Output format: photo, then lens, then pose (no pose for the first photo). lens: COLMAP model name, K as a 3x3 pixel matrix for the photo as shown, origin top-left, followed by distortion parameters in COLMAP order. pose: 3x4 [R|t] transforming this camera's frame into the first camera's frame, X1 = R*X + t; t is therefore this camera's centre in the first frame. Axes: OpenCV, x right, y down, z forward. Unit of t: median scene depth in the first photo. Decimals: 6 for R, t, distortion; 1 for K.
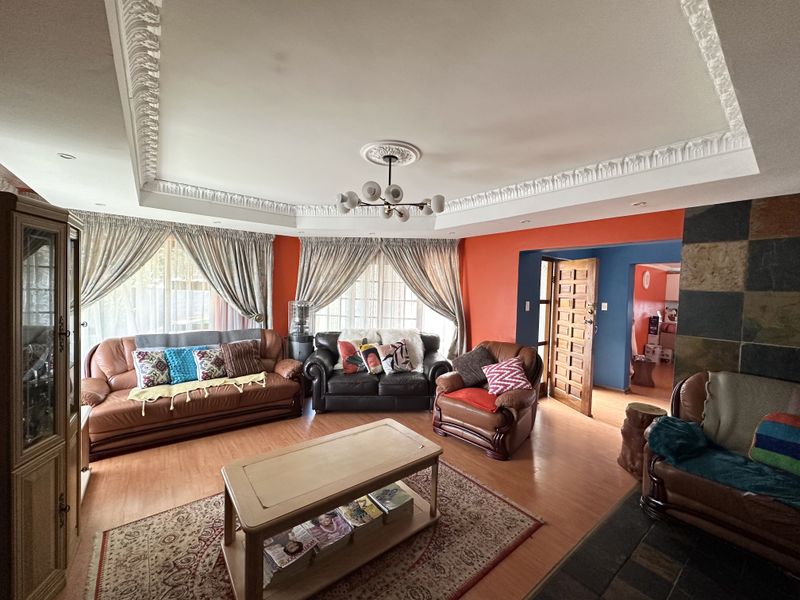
lens RADIAL K [[315.9, 0, 400.0], [0, 315.9, 300.0], [0, 0, 1]] dist [-0.000627, -0.000025]
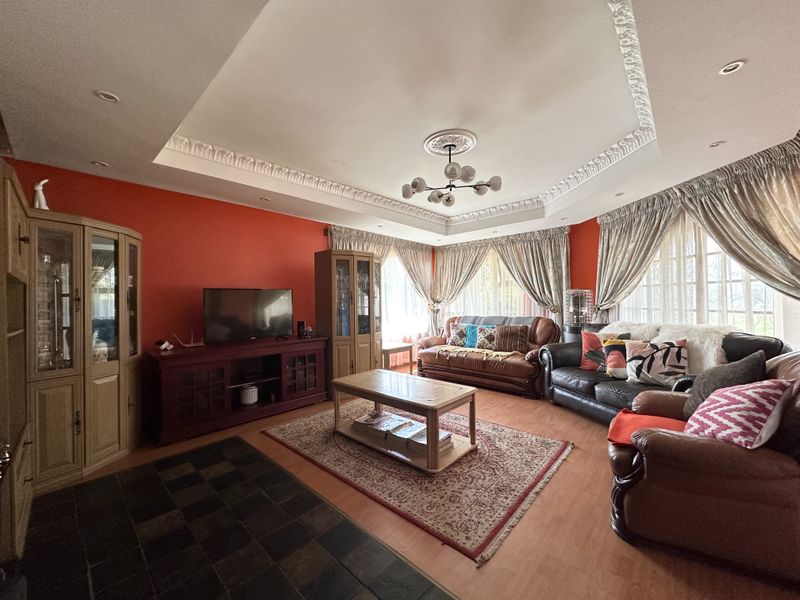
lens RADIAL K [[318.0, 0, 400.0], [0, 318.0, 300.0], [0, 0, 1]] dist [-0.000200, -0.000003]
pose [[0.159831, -0.034735, -0.986533, 0.590668], [-0.014852, 0.999183, -0.037586, 0.084409], [0.987033, 0.020659, 0.159185, 0.368631]]
